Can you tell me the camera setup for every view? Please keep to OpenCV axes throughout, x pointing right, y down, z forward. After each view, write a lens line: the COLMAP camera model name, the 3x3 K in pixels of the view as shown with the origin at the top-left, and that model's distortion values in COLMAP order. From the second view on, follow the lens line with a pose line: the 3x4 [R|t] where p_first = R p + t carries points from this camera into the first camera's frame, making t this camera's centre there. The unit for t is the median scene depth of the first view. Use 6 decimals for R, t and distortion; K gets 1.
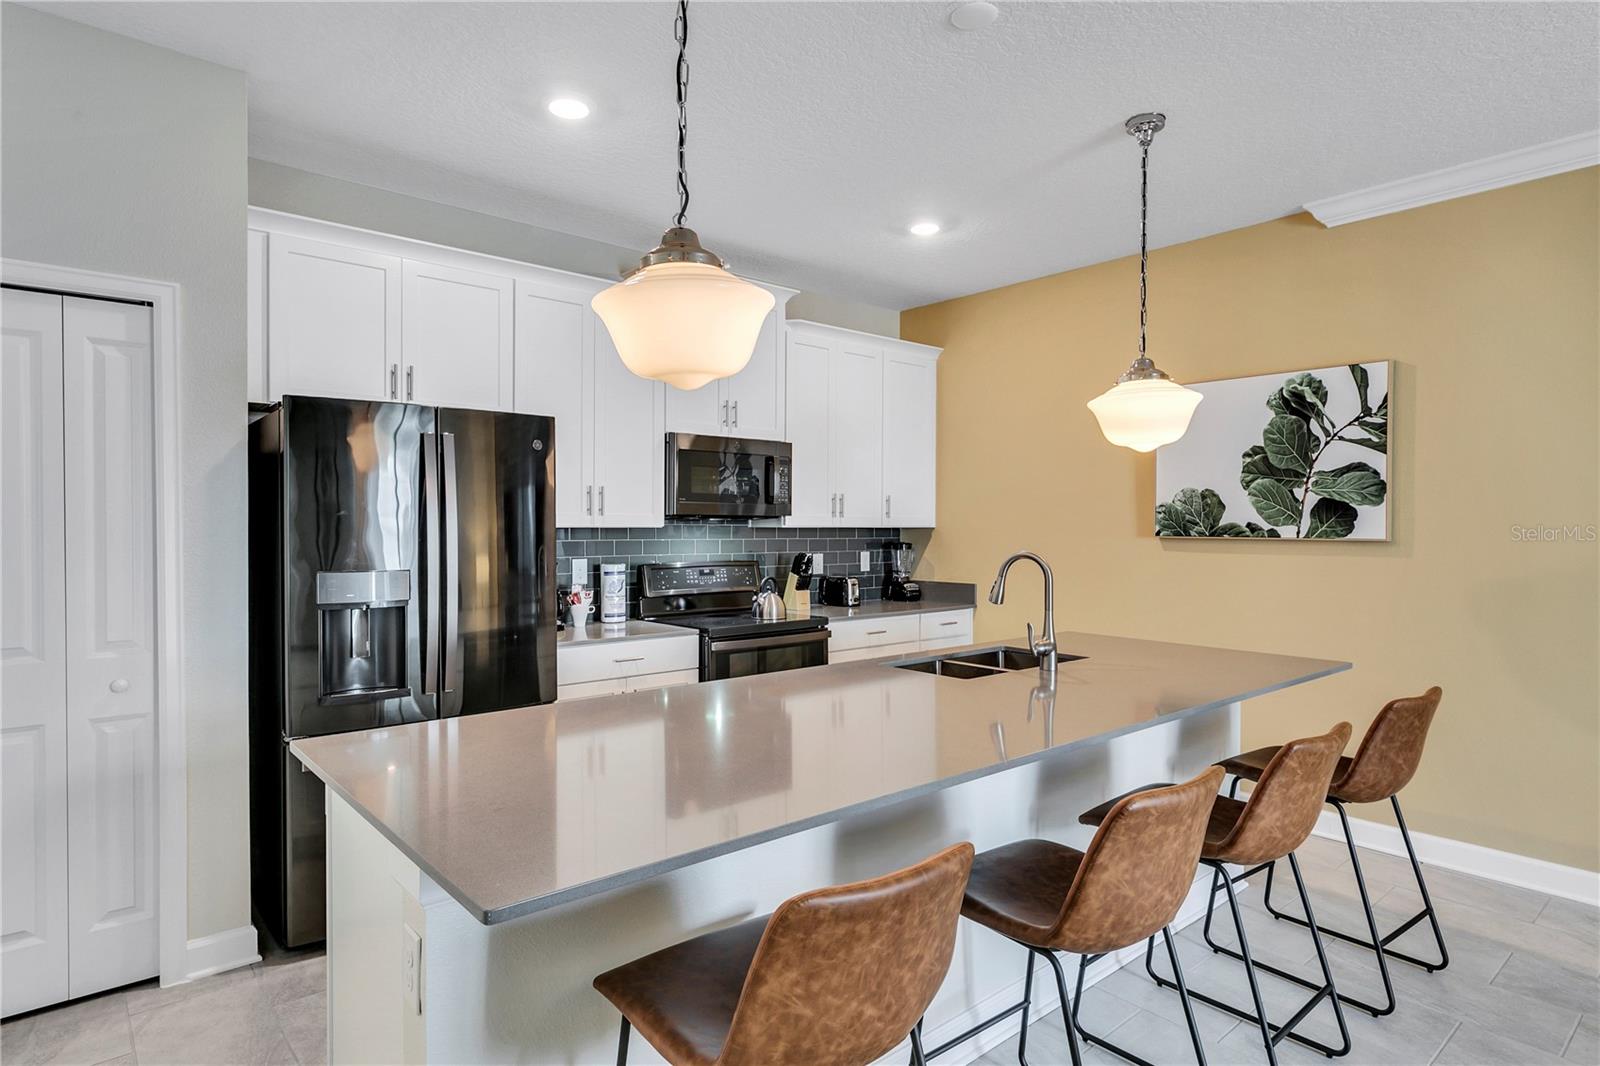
lens RADIAL K [[878.3, 0, 800.0], [0, 878.3, 533.0], [0, 0, 1]] dist [-0.002973, -0.000313]
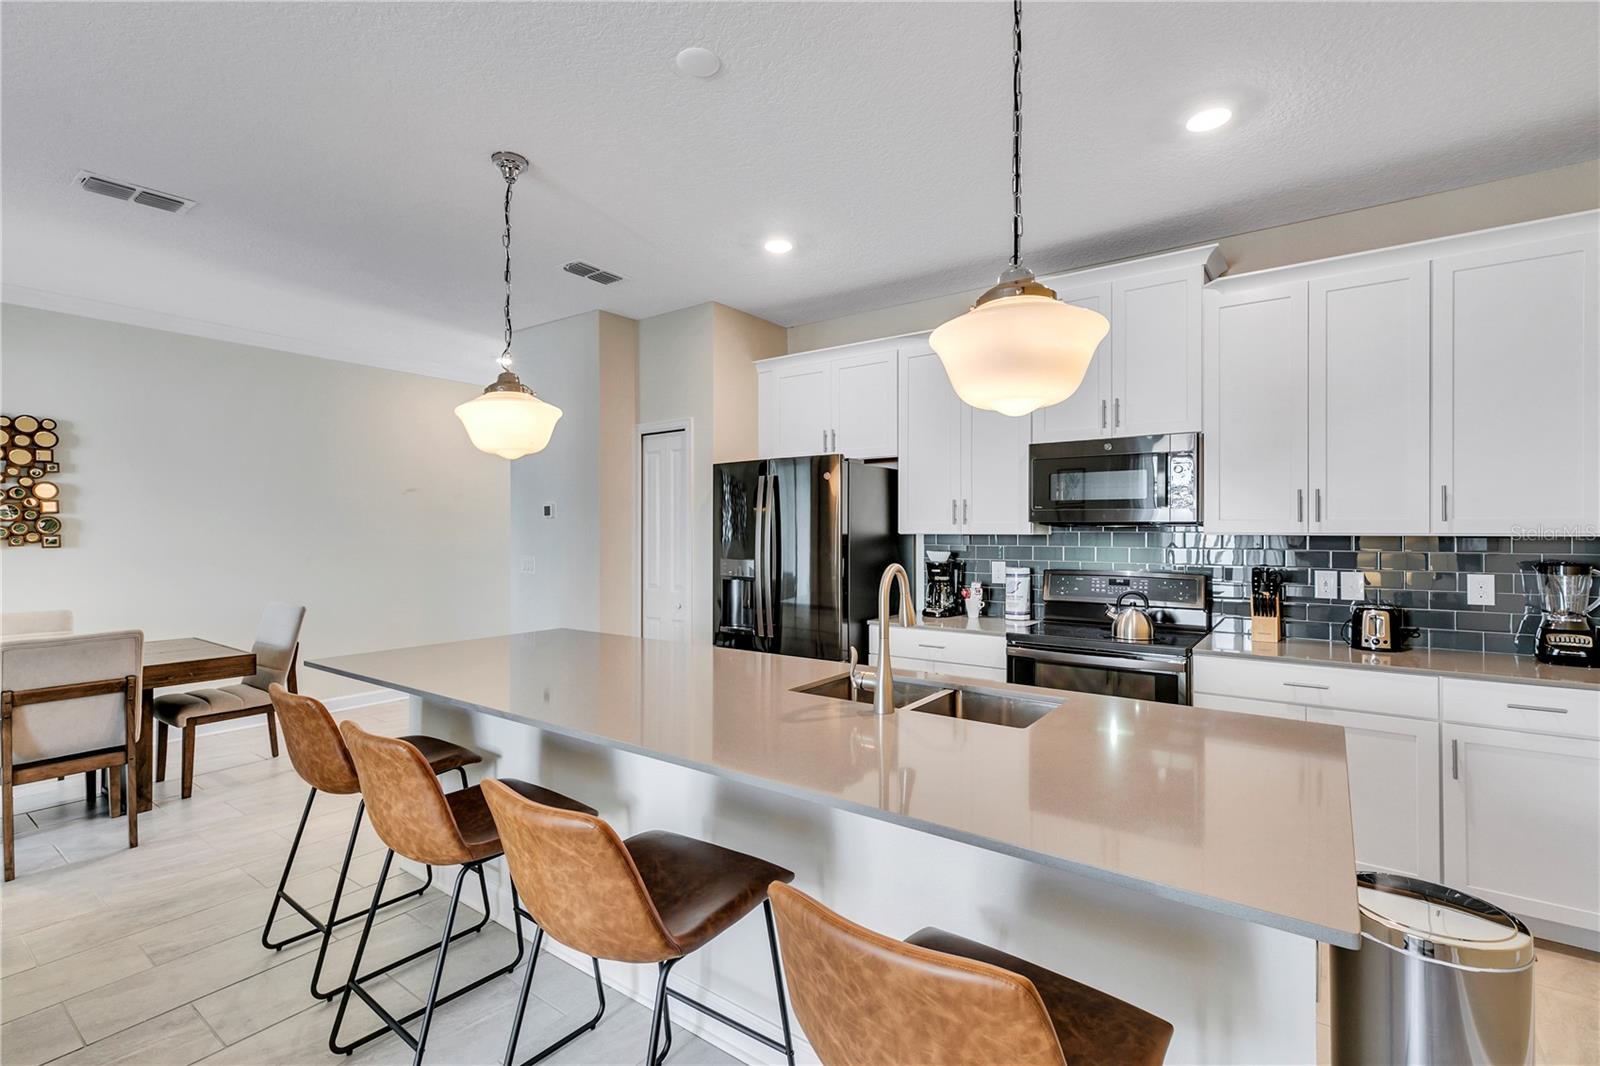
lens RADIAL K [[723.0, 0, 800.0], [0, 723.0, 533.0], [0, 0, 1]] dist [0.007208, -0.000330]
pose [[0.221287, 0.002471, -0.975206, 0.654255], [-0.006757, 0.999977, 0.001001, -0.007761], [0.975185, 0.006368, 0.221298, 0.554878]]
